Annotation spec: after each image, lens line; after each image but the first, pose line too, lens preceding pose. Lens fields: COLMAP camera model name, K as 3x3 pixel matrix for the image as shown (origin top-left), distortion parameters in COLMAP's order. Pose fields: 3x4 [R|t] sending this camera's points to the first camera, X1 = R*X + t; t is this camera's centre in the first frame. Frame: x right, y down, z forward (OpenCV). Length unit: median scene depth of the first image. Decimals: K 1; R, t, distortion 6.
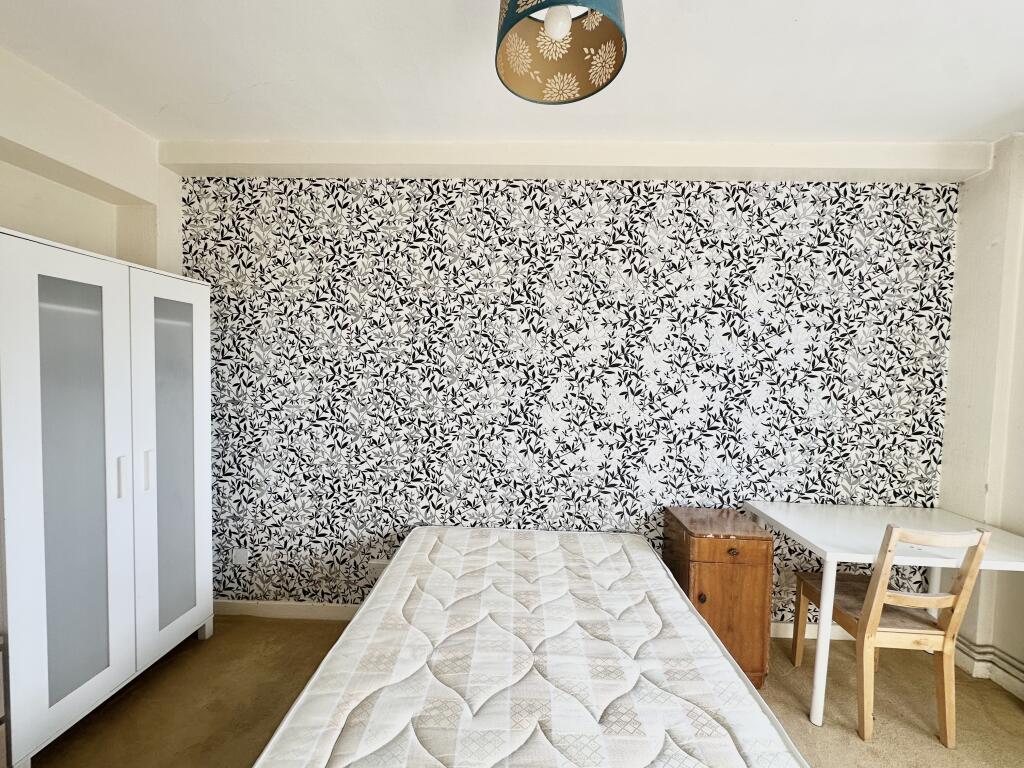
lens RADIAL K [[406.5, 0, 511.4], [0, 406.5, 380.5], [0, 0, 1]] dist [-0.003415, 0.000644]
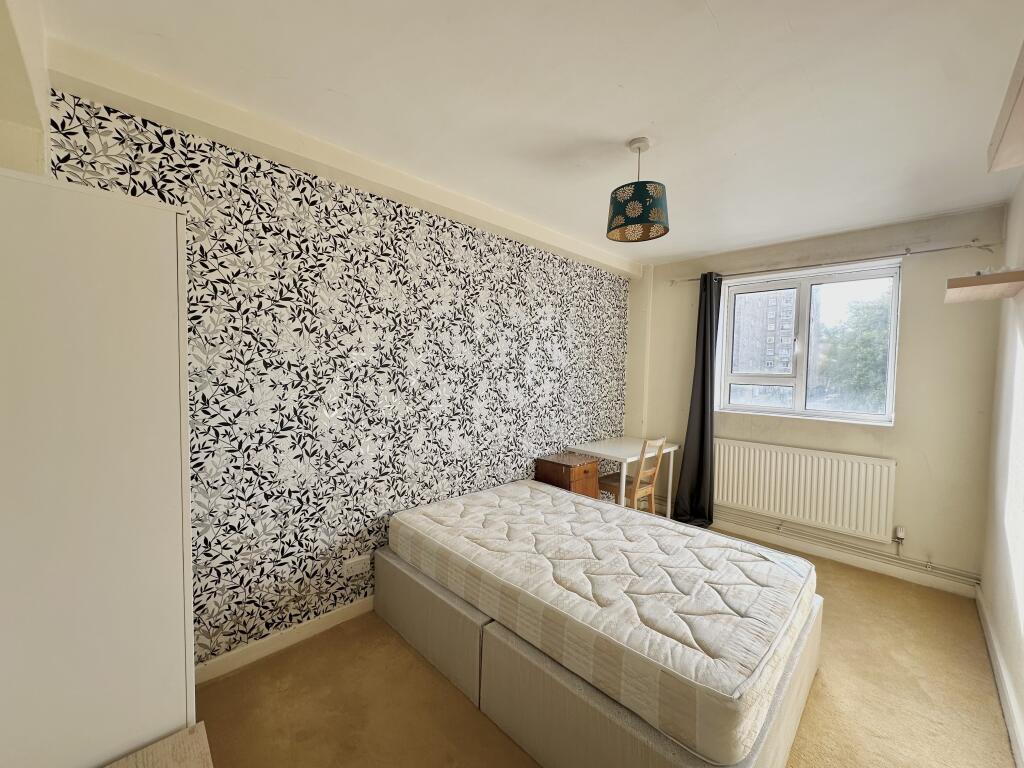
lens RADIAL K [[406.5, 0, 491.6], [0, 406.5, 387.5], [0, 0, 1]] dist [-0.003415, 0.000644]
pose [[0.704143, -0.044033, 0.708691, -0.794865], [0.028481, 0.999024, 0.033774, -0.016886], [-0.709487, -0.003598, 0.704710, 0.025060]]
